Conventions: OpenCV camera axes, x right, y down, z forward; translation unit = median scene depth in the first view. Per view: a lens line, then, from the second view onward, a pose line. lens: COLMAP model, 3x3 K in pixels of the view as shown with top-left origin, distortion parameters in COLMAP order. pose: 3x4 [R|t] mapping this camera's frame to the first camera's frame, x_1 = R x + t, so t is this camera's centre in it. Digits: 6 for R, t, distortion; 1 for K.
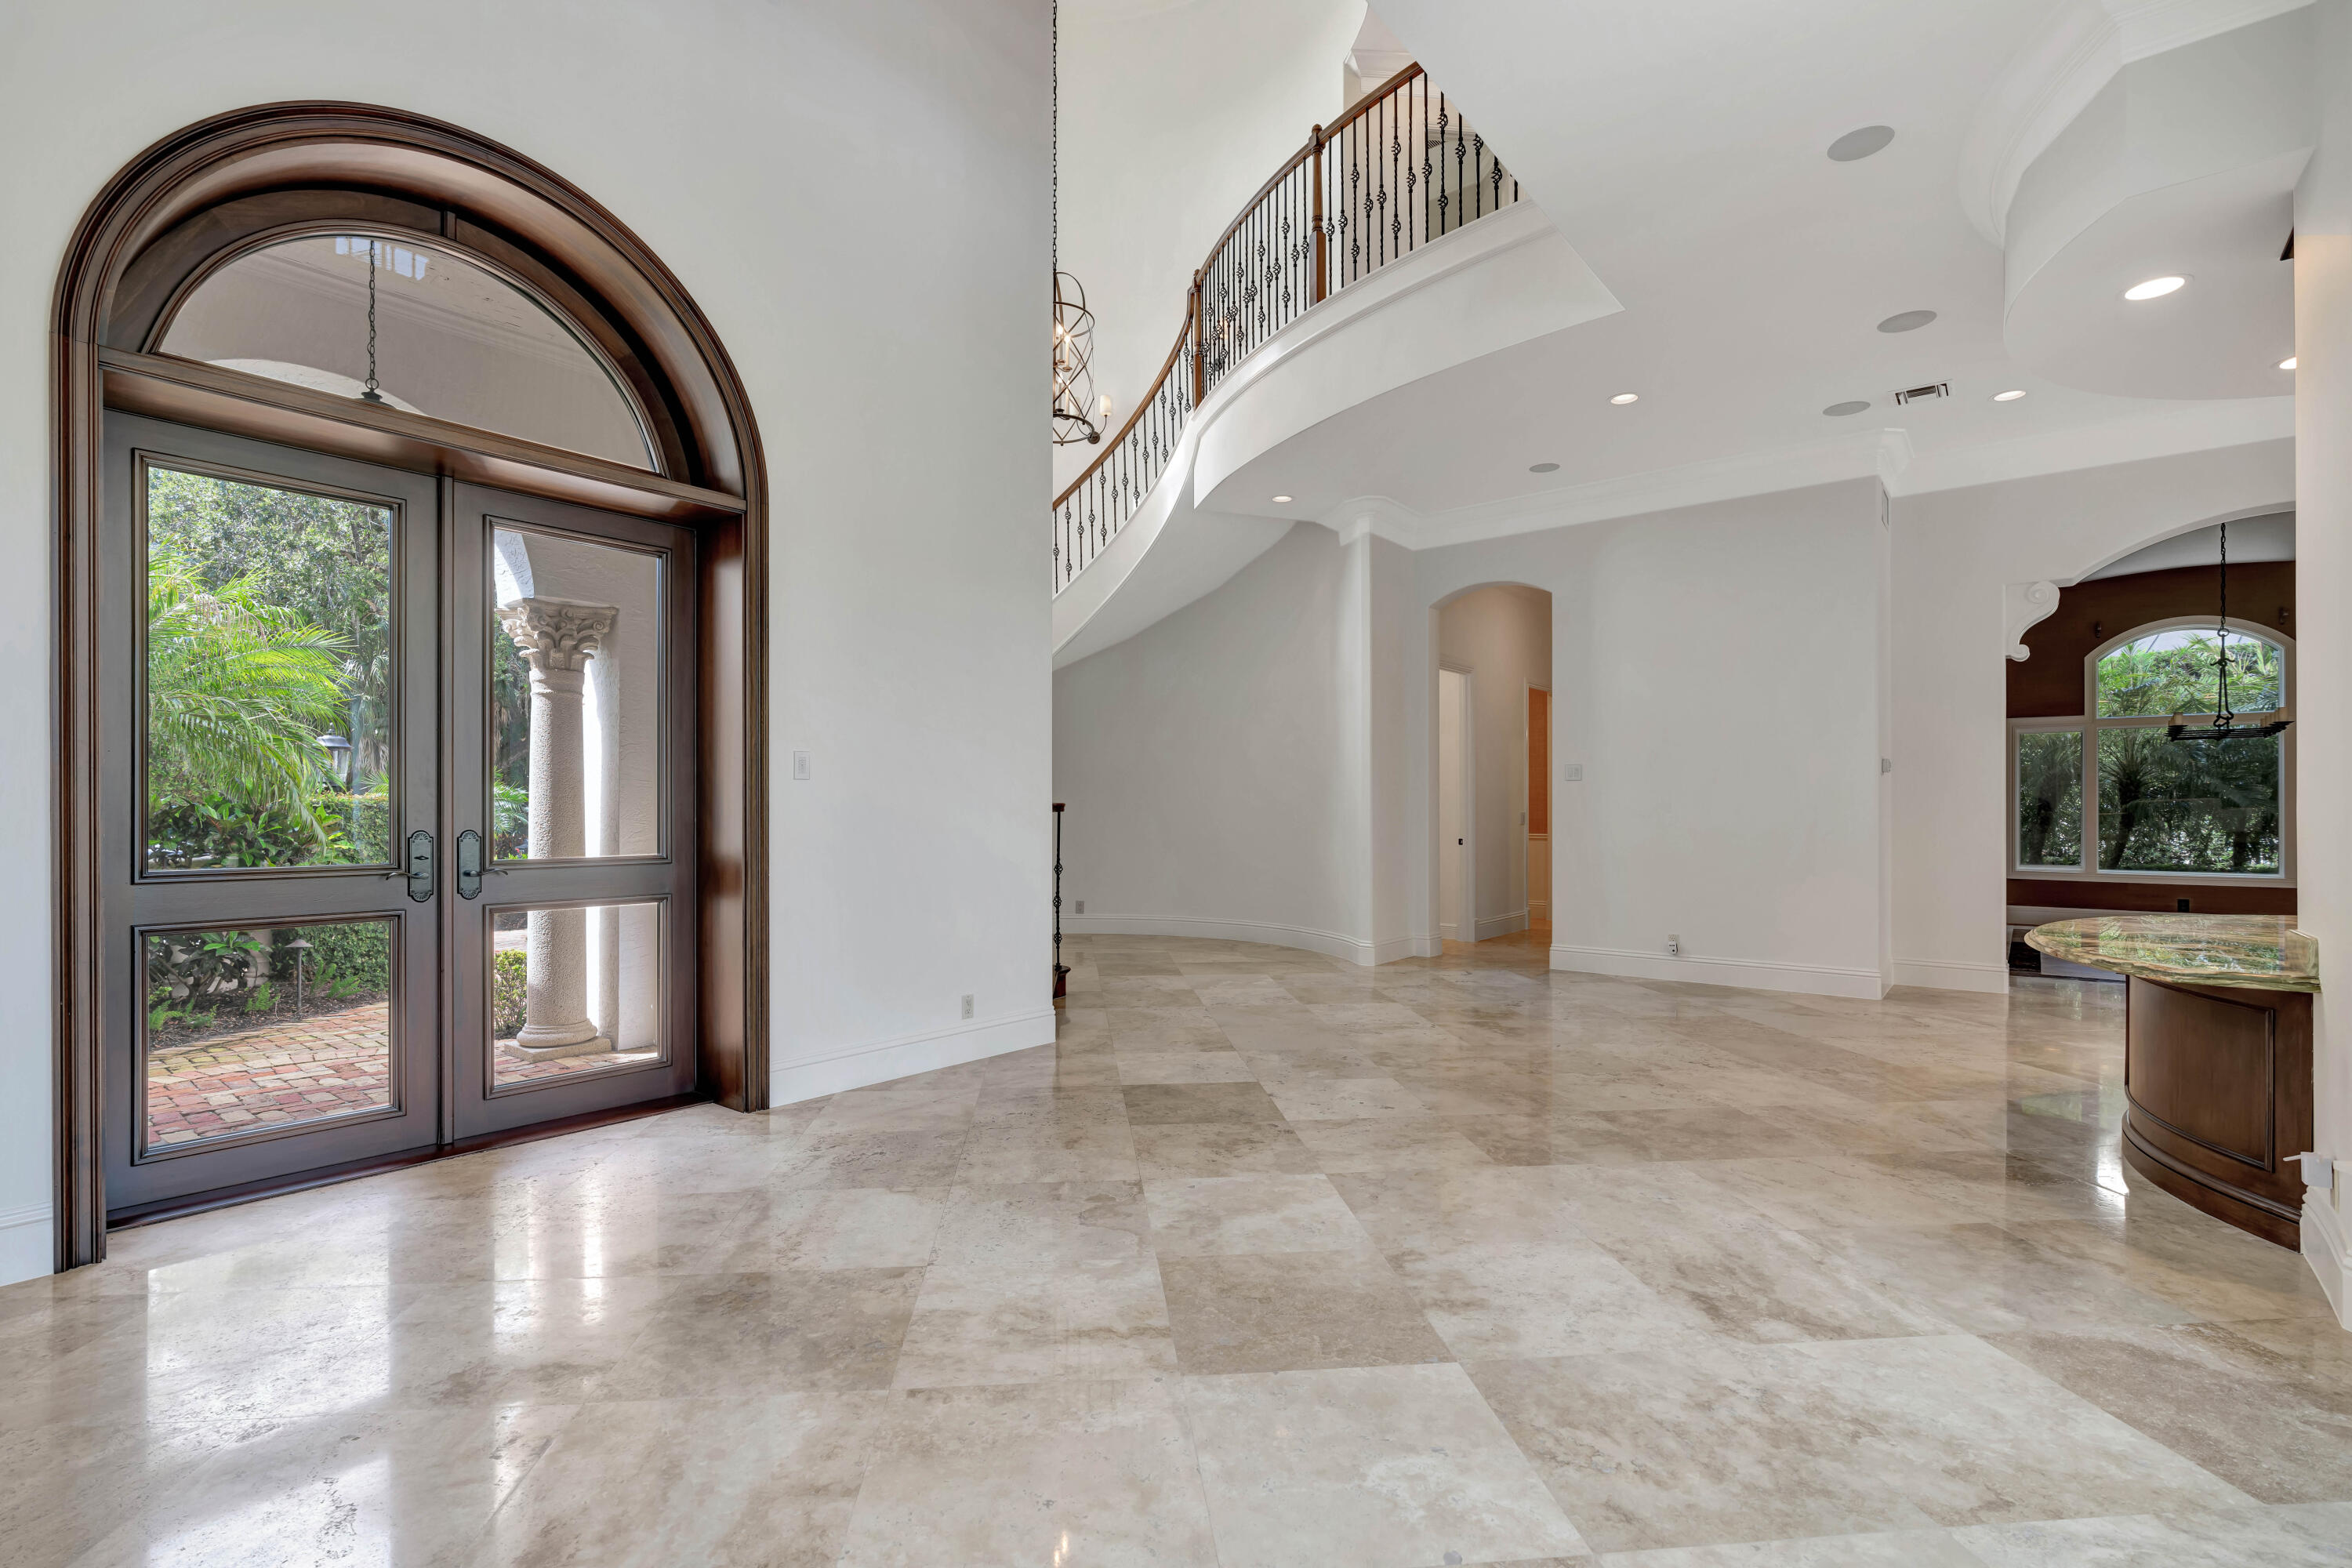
lens RADIAL K [[1076.2, 0, 1171.5], [0, 1076.2, 809.5], [0, 0, 1]] dist [-0.015562, 0.006887]
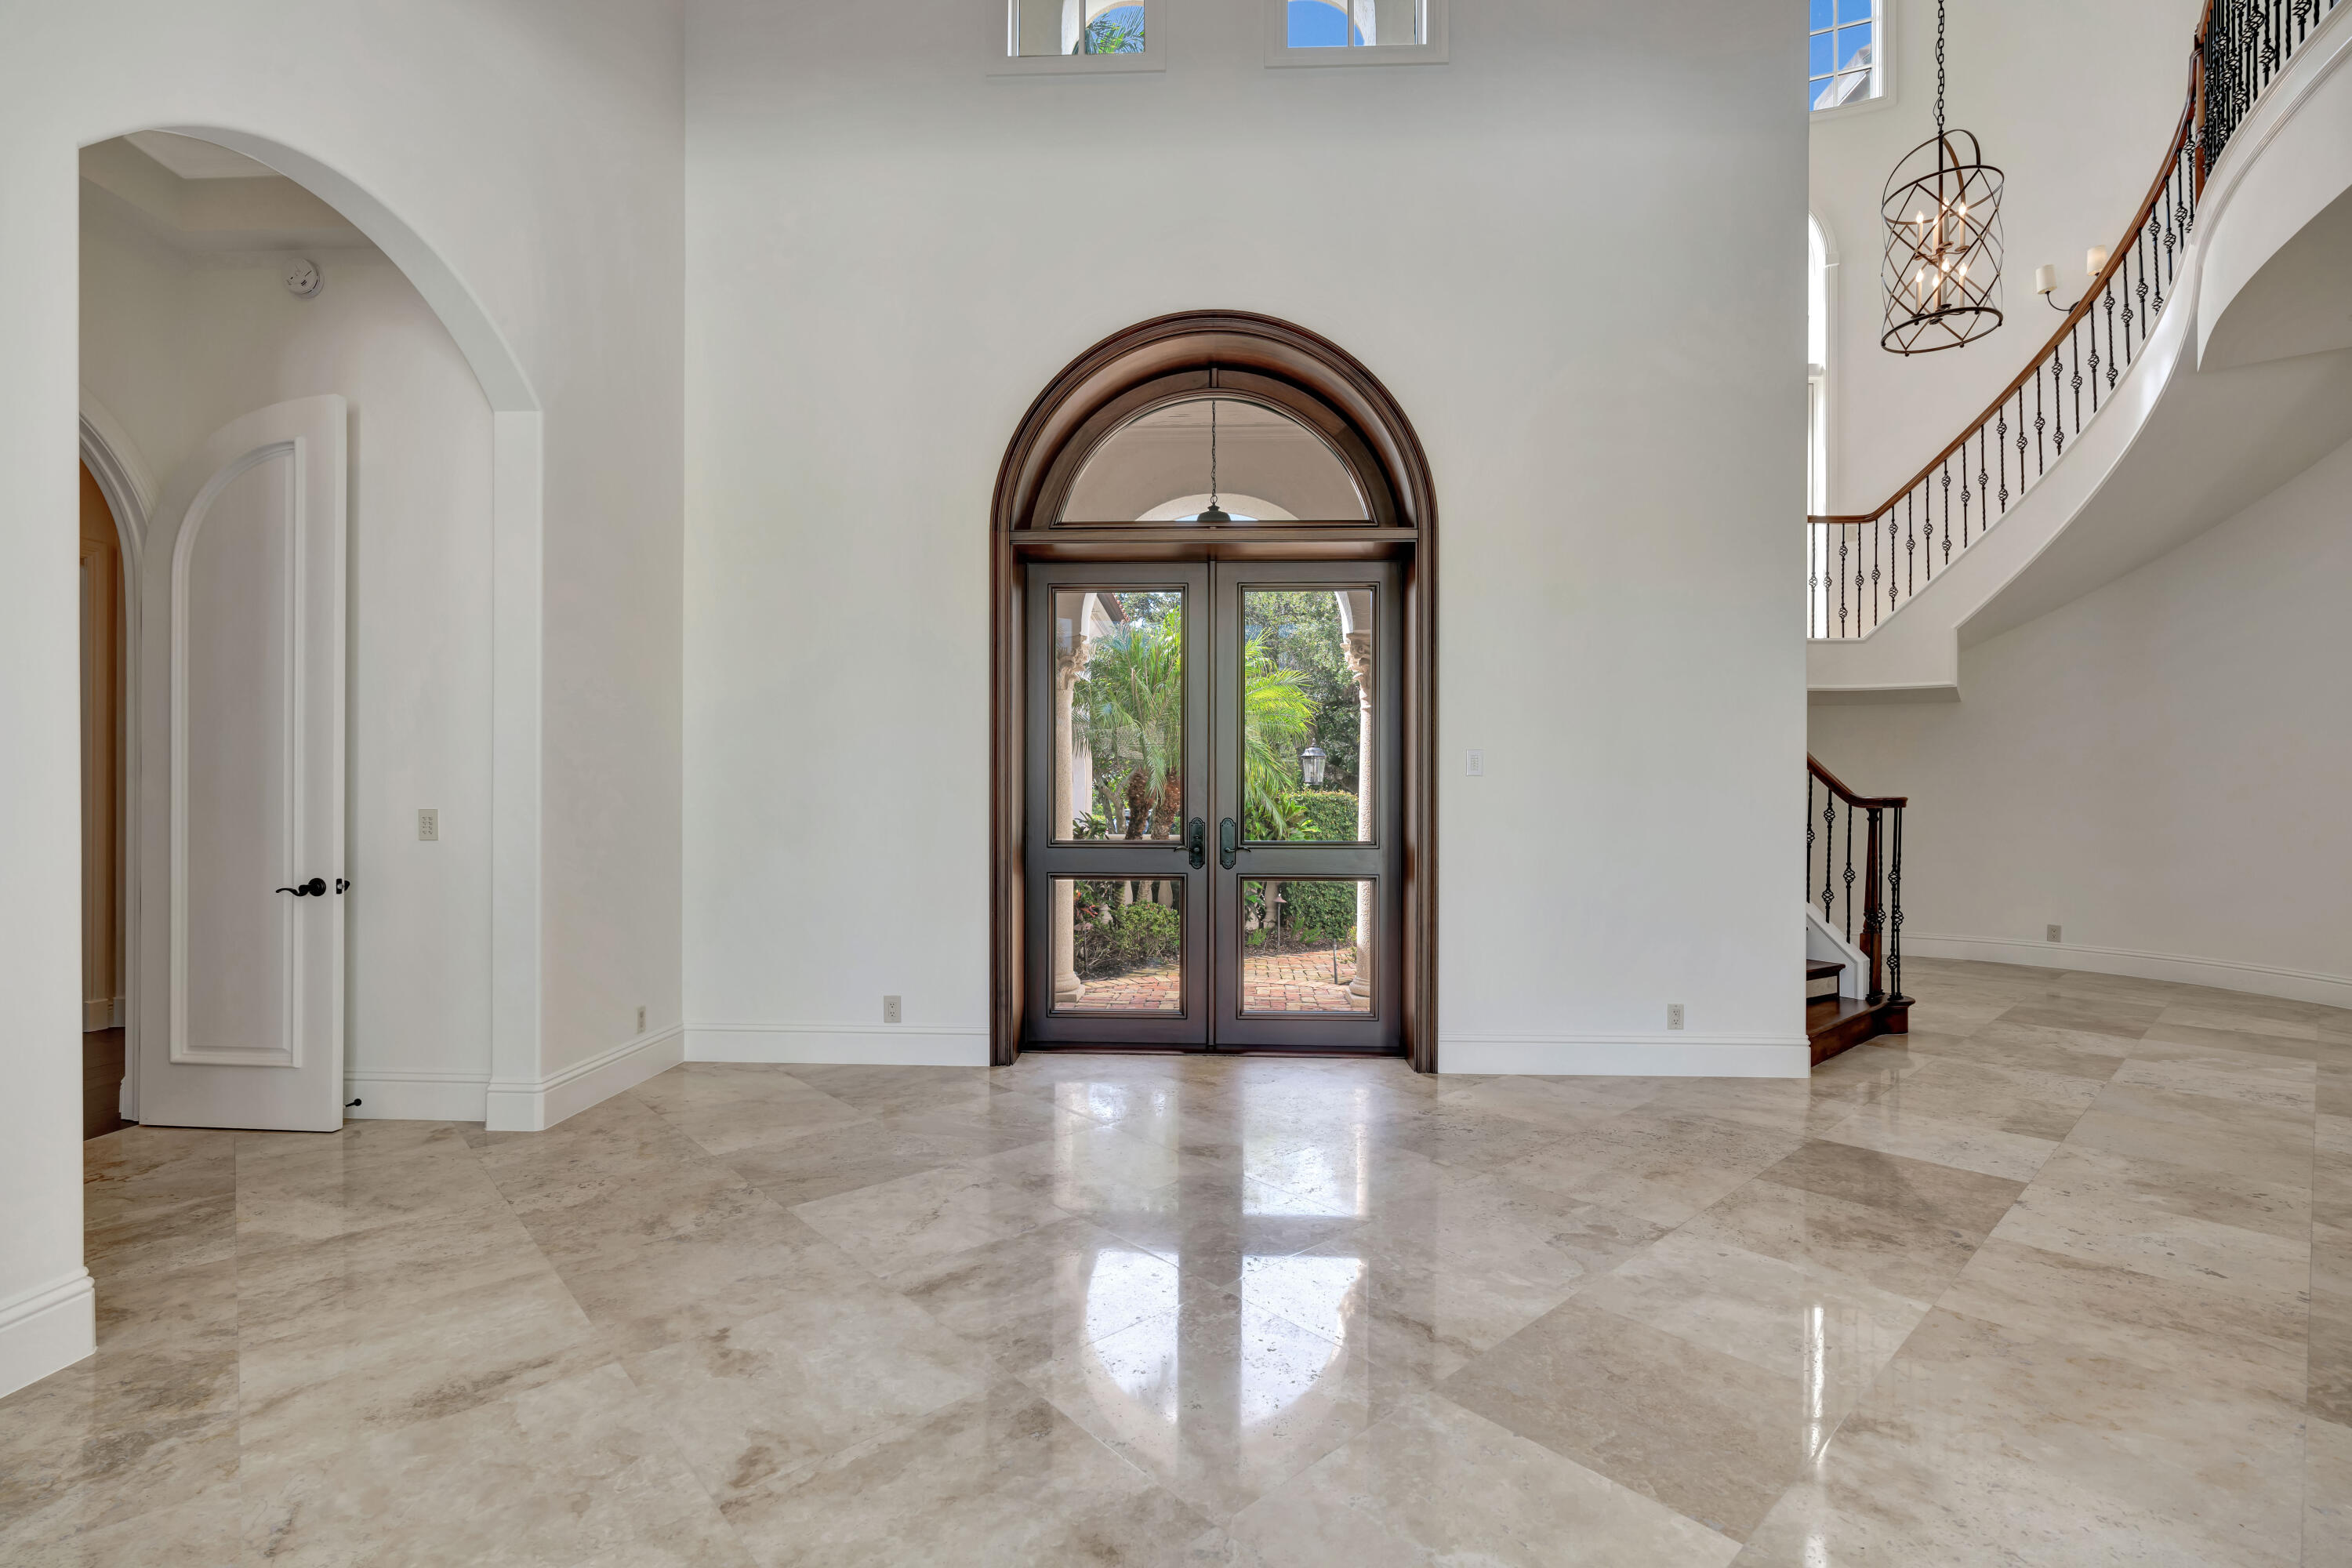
lens RADIAL K [[1054.8, 0, 1167.5], [0, 1054.8, 799.1], [0, 0, 1]] dist [-0.012708, 0.005861]
pose [[0.593754, -0.000044, -0.804646, 0.369970], [-0.003260, 0.999992, -0.002460, -0.000649], [0.804640, 0.004084, 0.593749, 0.144219]]
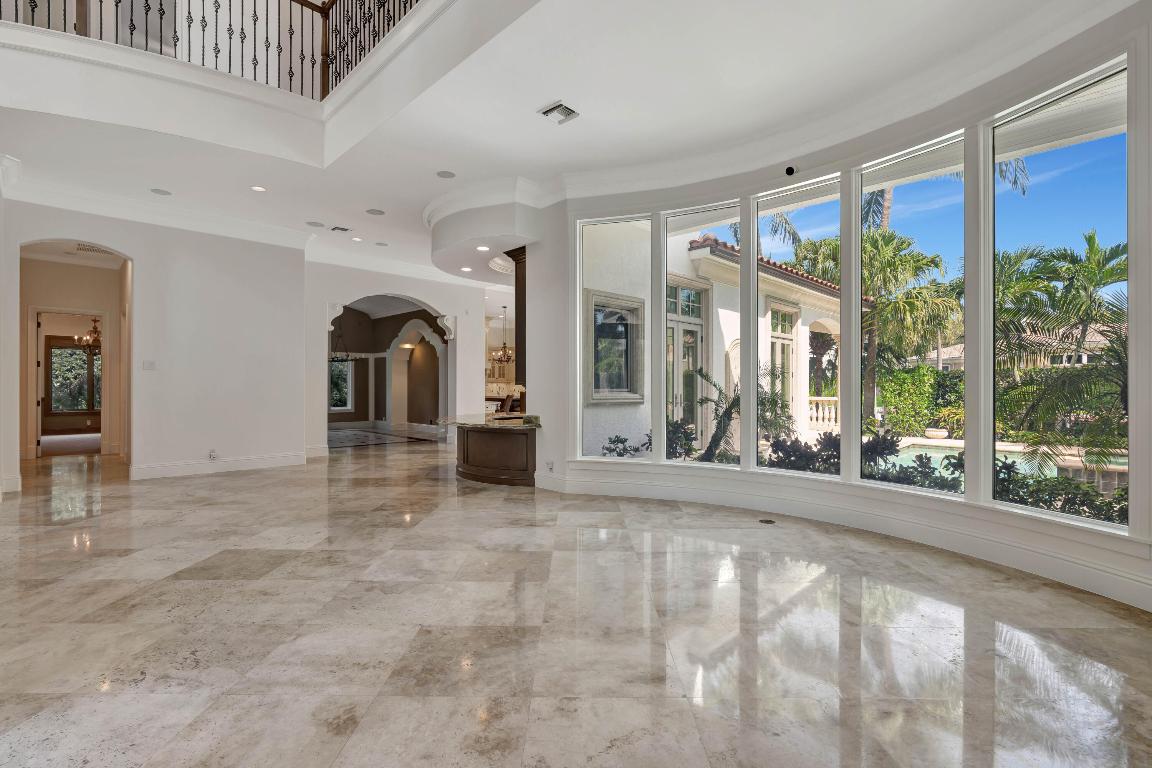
lens RADIAL K [[522.7, 0, 572.7], [0, 522.7, 385.2], [0, 0, 1]] dist [-0.004784, 0.000708]
pose [[0.104424, 0.002243, 0.994530, -0.821451], [-0.001286, 0.999997, -0.002120, -0.002758], [-0.994532, -0.001058, 0.104427, 0.460145]]
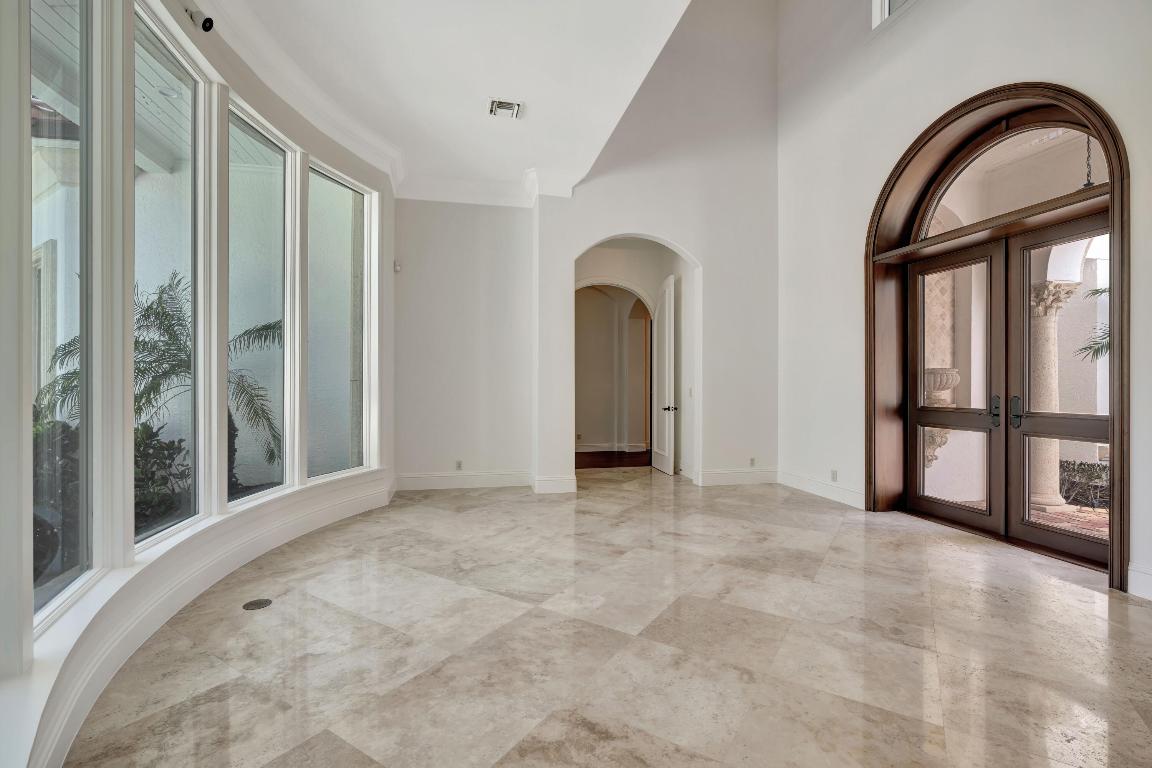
lens RADIAL K [[516.6, 0, 571.9], [0, 516.6, 391.4], [0, 0, 1]] dist [-0.012708, 0.005861]
pose [[-0.630069, 0.010767, -0.776465, 0.707530], [-0.002379, 0.999872, 0.015795, -0.005255], [0.776536, 0.011799, -0.629963, 0.940311]]
